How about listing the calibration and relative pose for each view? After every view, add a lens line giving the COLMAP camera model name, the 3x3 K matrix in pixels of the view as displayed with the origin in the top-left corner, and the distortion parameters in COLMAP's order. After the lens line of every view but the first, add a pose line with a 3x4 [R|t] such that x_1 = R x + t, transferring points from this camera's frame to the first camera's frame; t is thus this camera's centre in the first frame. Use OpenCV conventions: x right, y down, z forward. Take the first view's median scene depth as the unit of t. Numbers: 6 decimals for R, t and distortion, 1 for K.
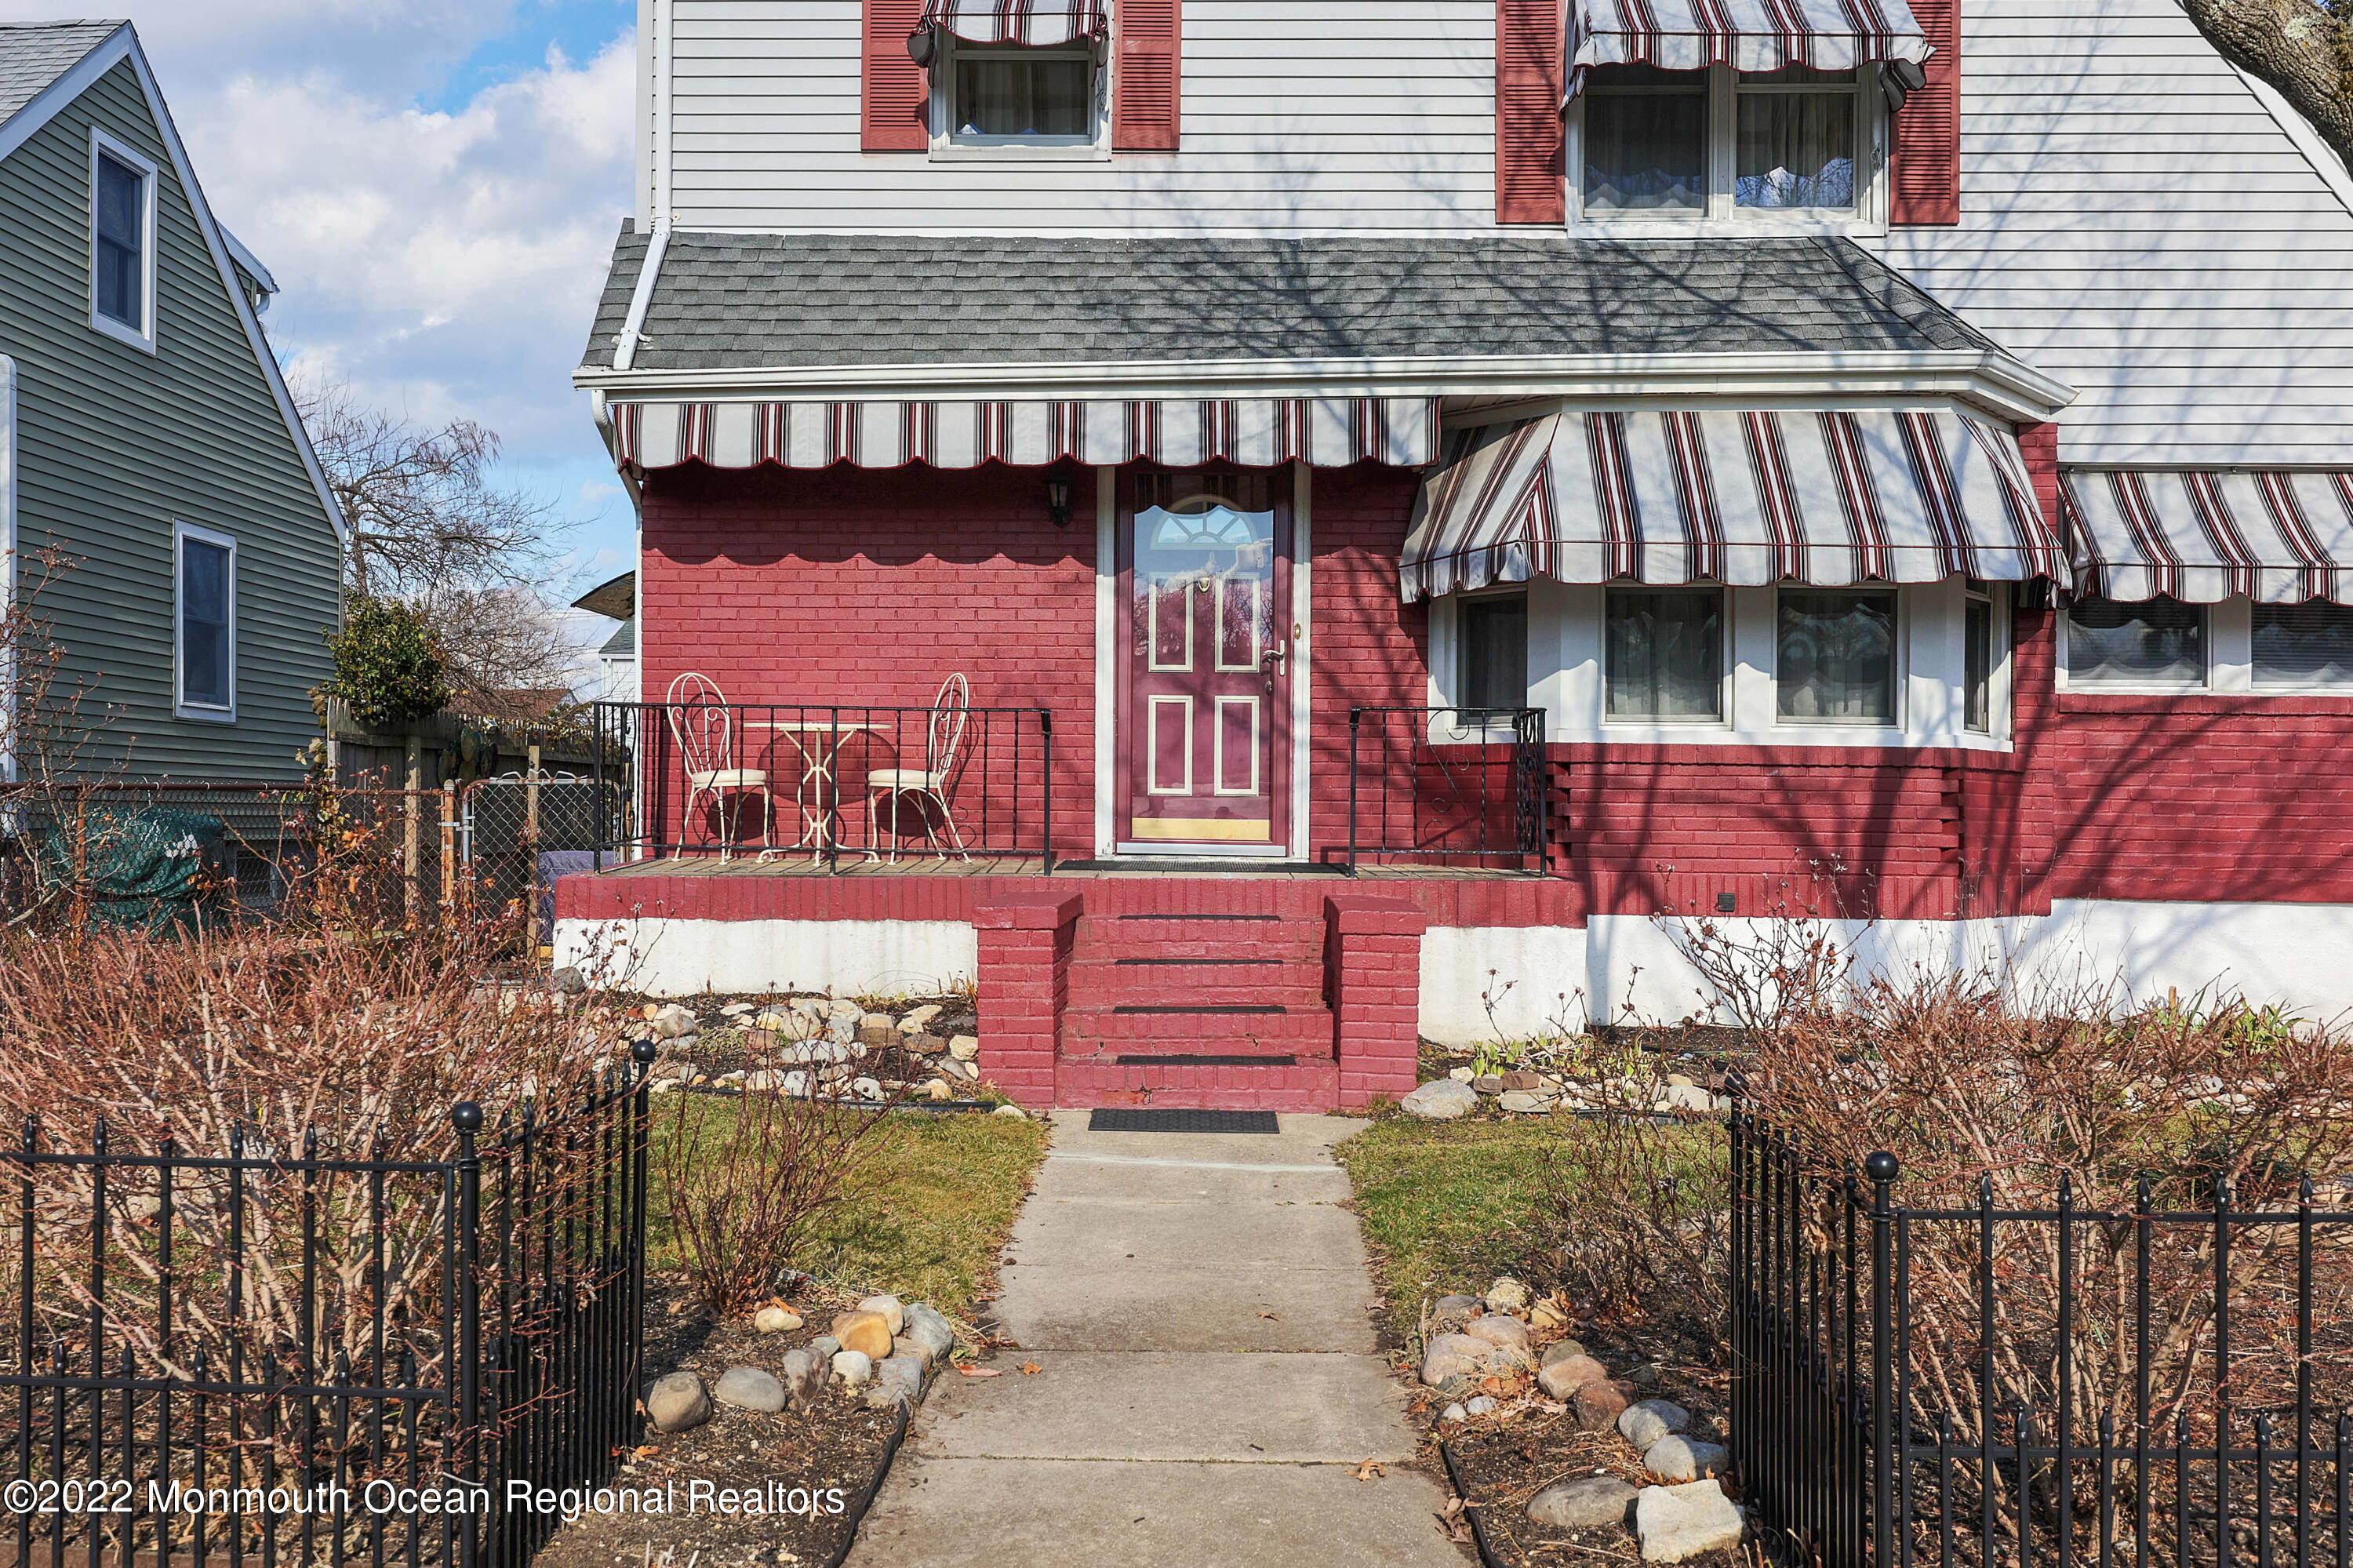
lens RADIAL K [[2418.7, 0, 1176.5], [0, 2418.7, 784.0], [0, 0, 1]] dist [-0.001595, -0.003217]
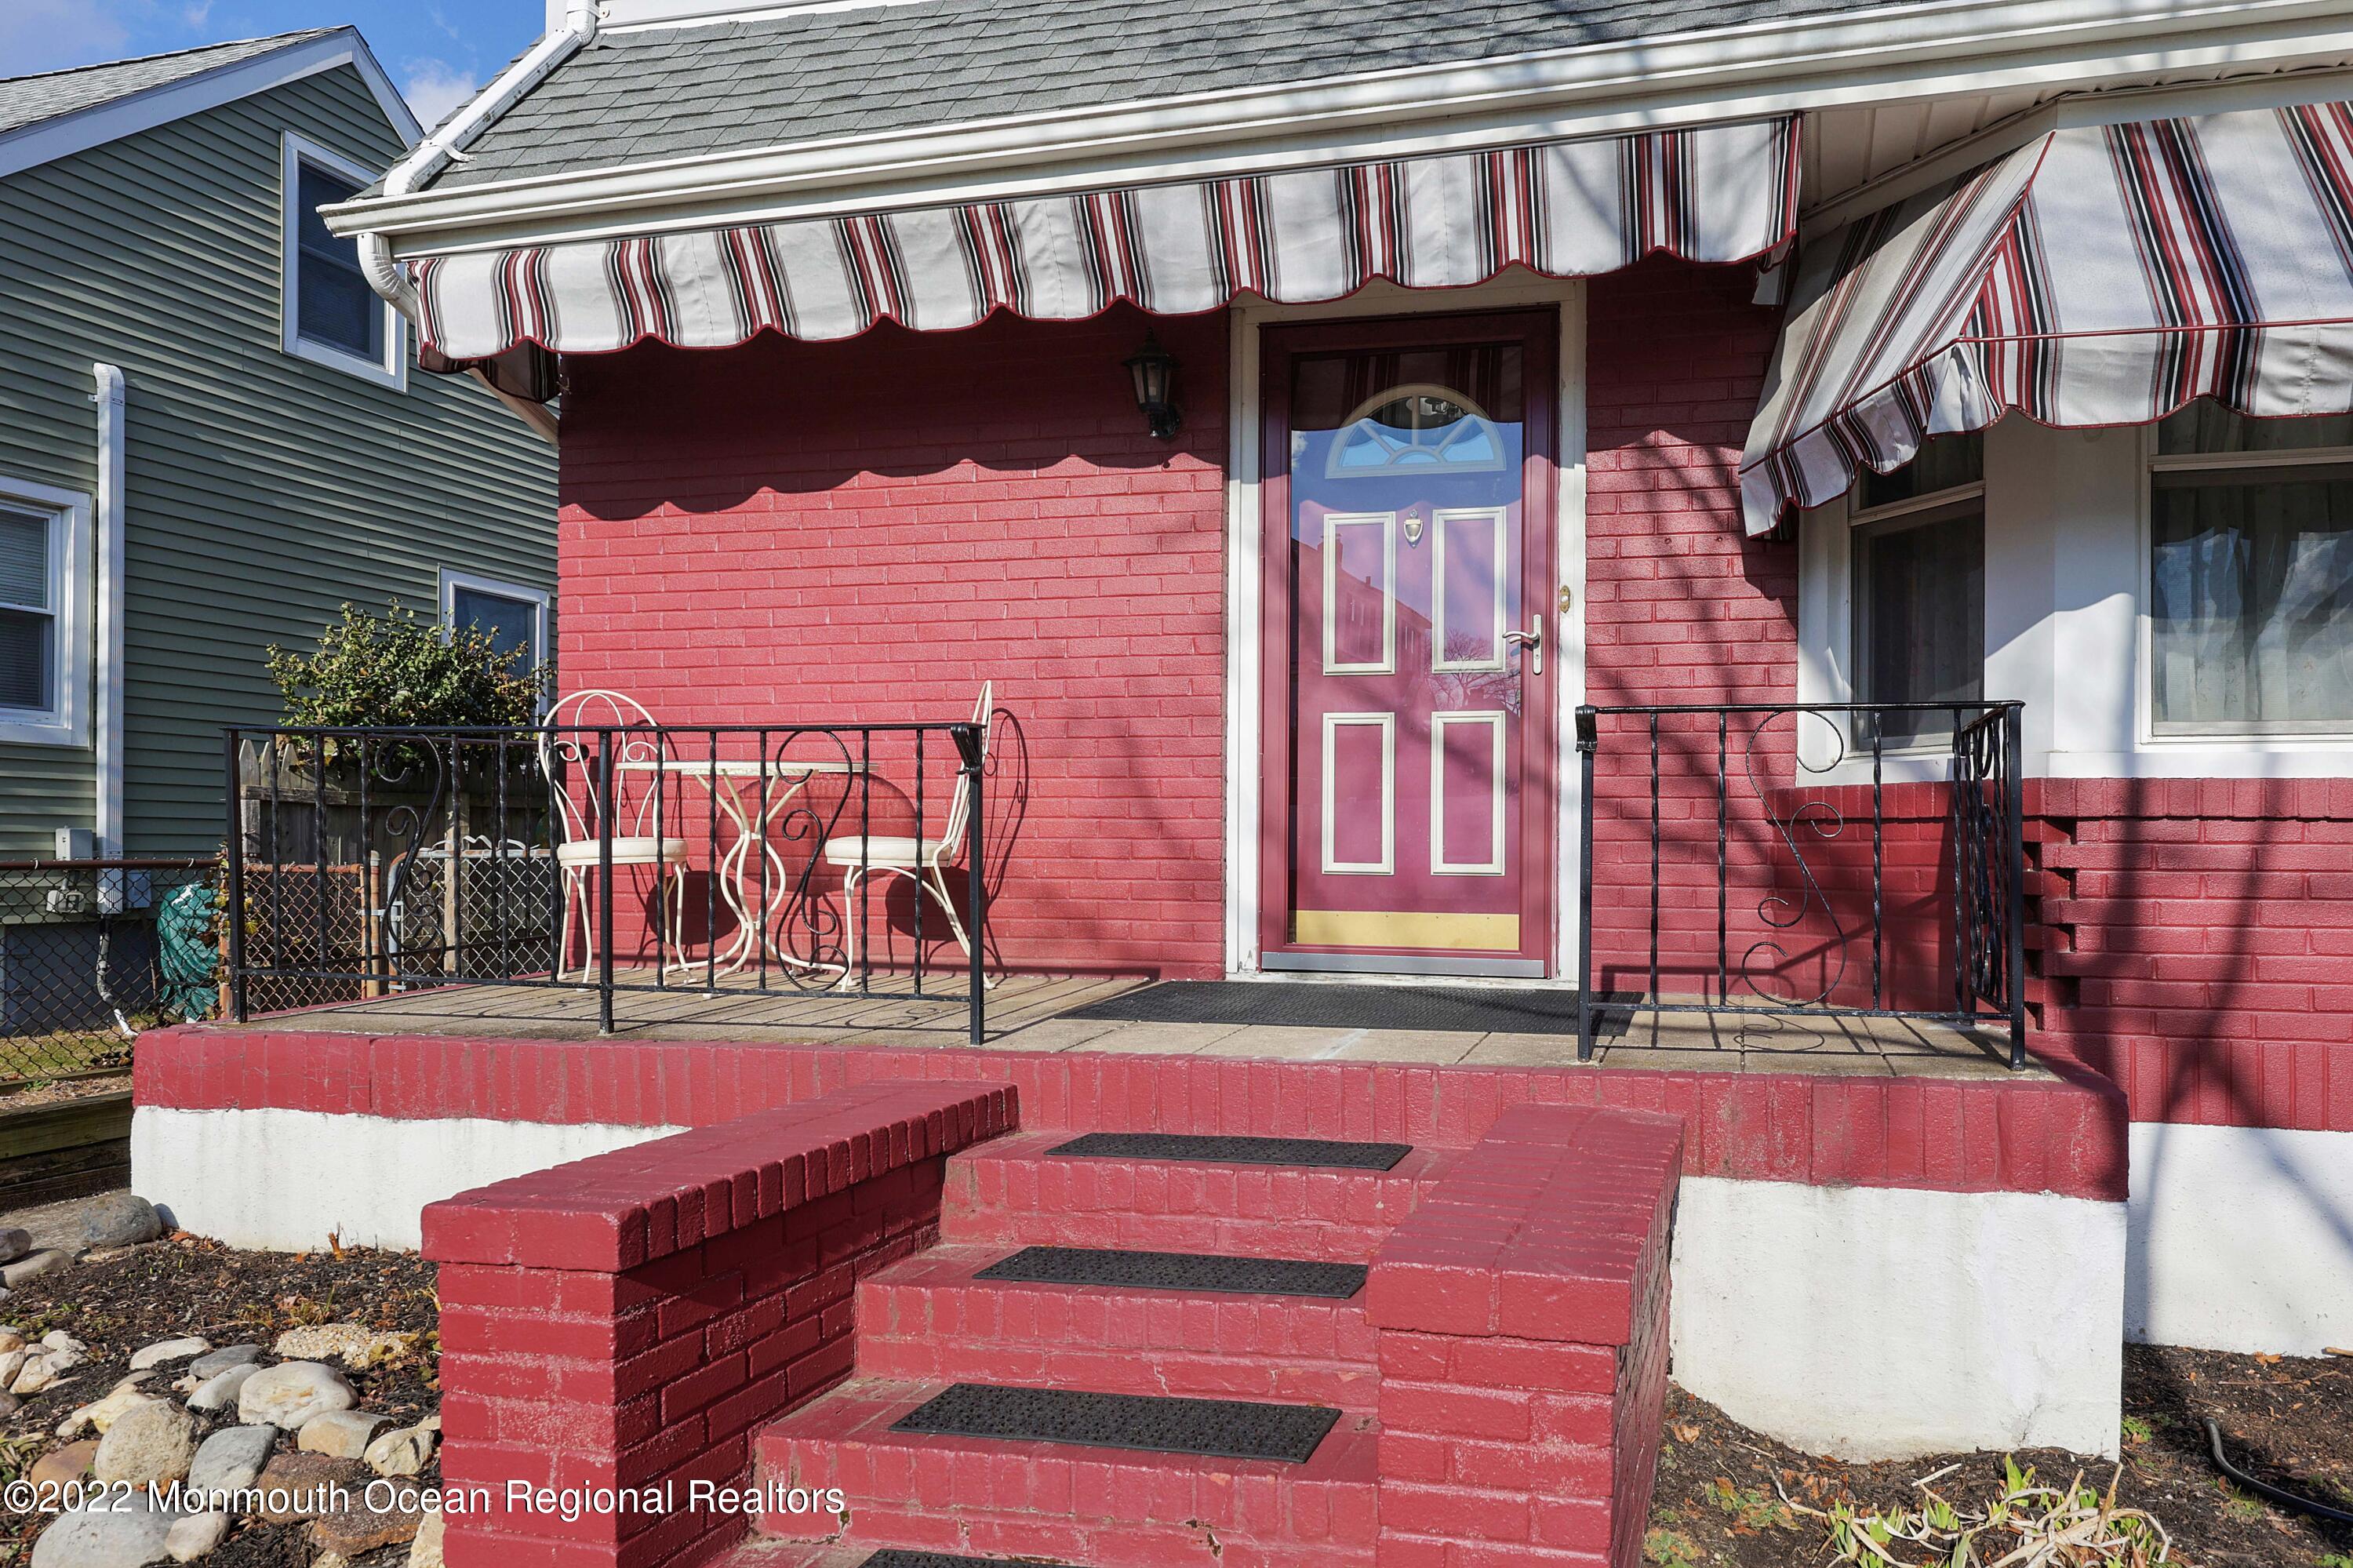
lens RADIAL K [[1656.2, 0, 1247.7], [0, 1656.2, 839.3], [0, 0, 1]] dist [0.004365, 0.001966]
pose [[0.961603, -0.002725, -0.274430, 0.088902], [0.004274, 0.999978, 0.005048, -0.006731], [0.274410, -0.006027, 0.961594, 0.597351]]
